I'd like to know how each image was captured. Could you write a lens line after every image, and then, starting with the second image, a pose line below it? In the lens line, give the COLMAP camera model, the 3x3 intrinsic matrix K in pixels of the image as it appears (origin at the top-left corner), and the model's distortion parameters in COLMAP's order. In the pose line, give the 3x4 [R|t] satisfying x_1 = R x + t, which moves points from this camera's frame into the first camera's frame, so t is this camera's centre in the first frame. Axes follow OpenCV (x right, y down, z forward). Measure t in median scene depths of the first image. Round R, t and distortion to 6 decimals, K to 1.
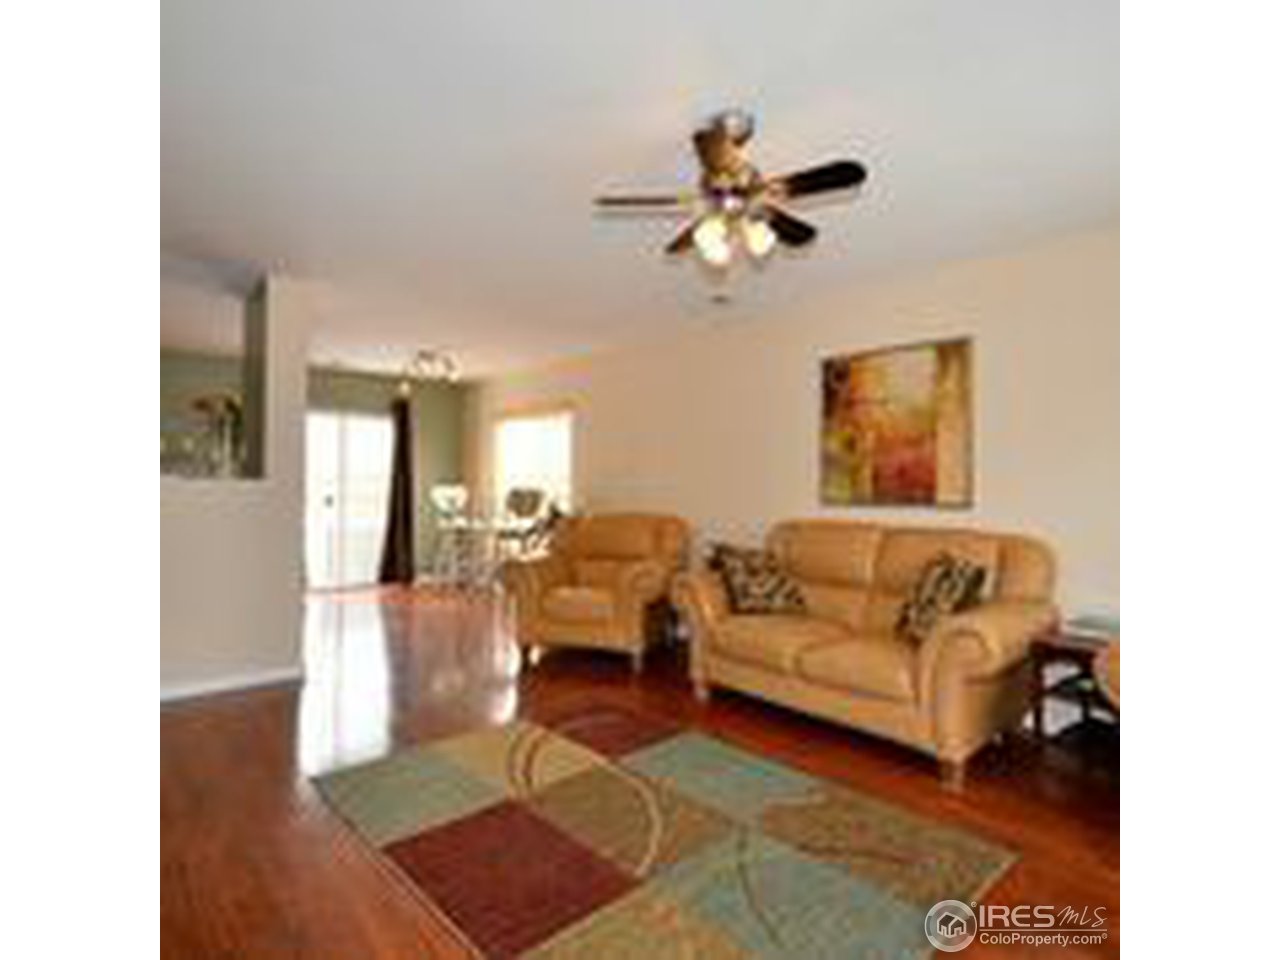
lens RADIAL K [[643.3, 0, 633.3], [0, 643.3, 506.0], [0, 0, 1]] dist [0.000349, -0.000067]
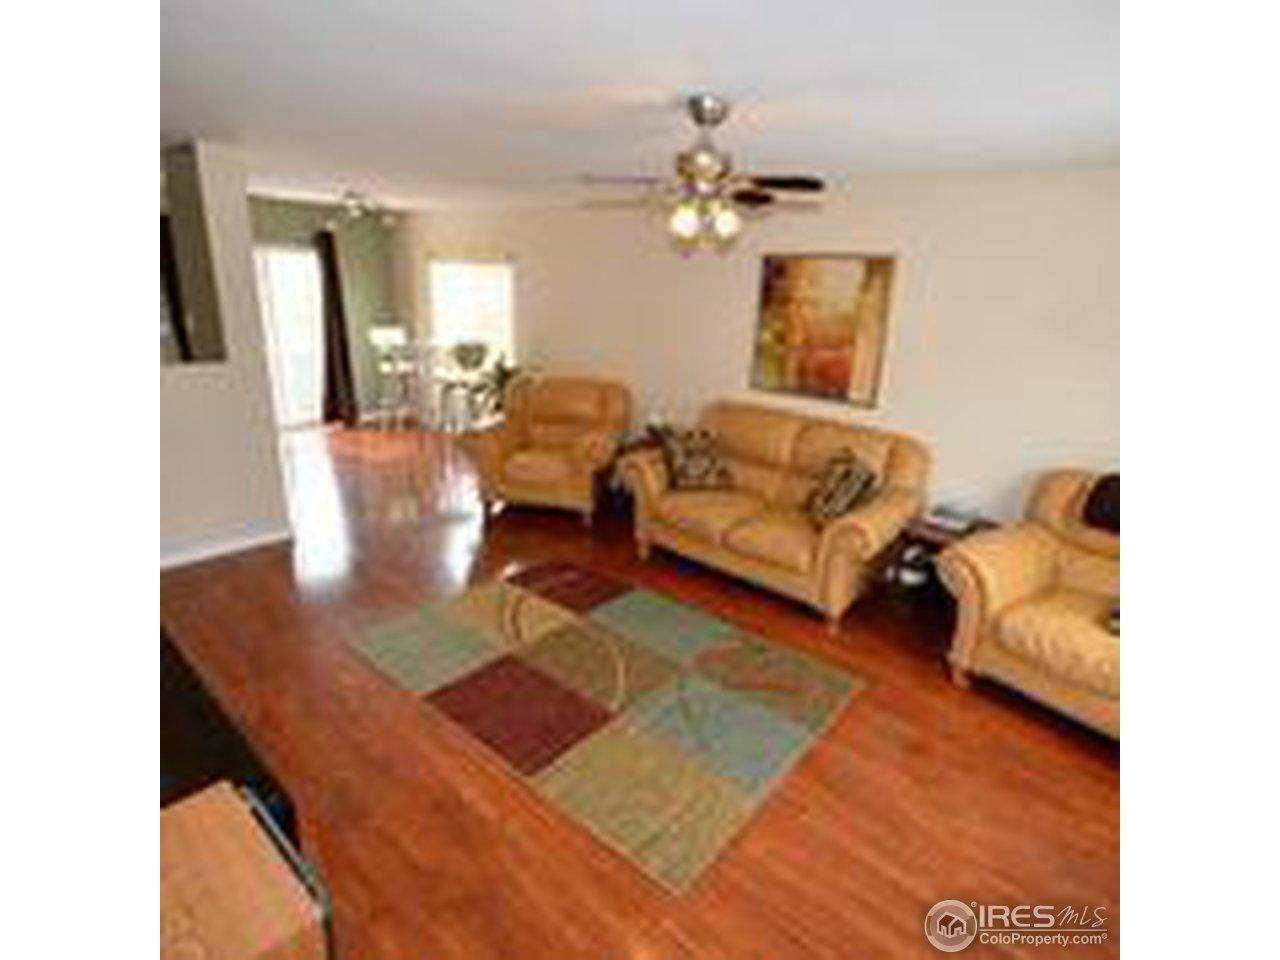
lens RADIAL K [[656.0, 0, 611.5], [0, 656.0, 485.7], [0, 0, 1]] dist [-0.000821, 0.000078]
pose [[0.994241, -0.015386, 0.106058, -0.086068], [-0.018583, 0.949896, 0.312014, -0.215155], [-0.105545, -0.312188, 0.944139, -0.134875]]
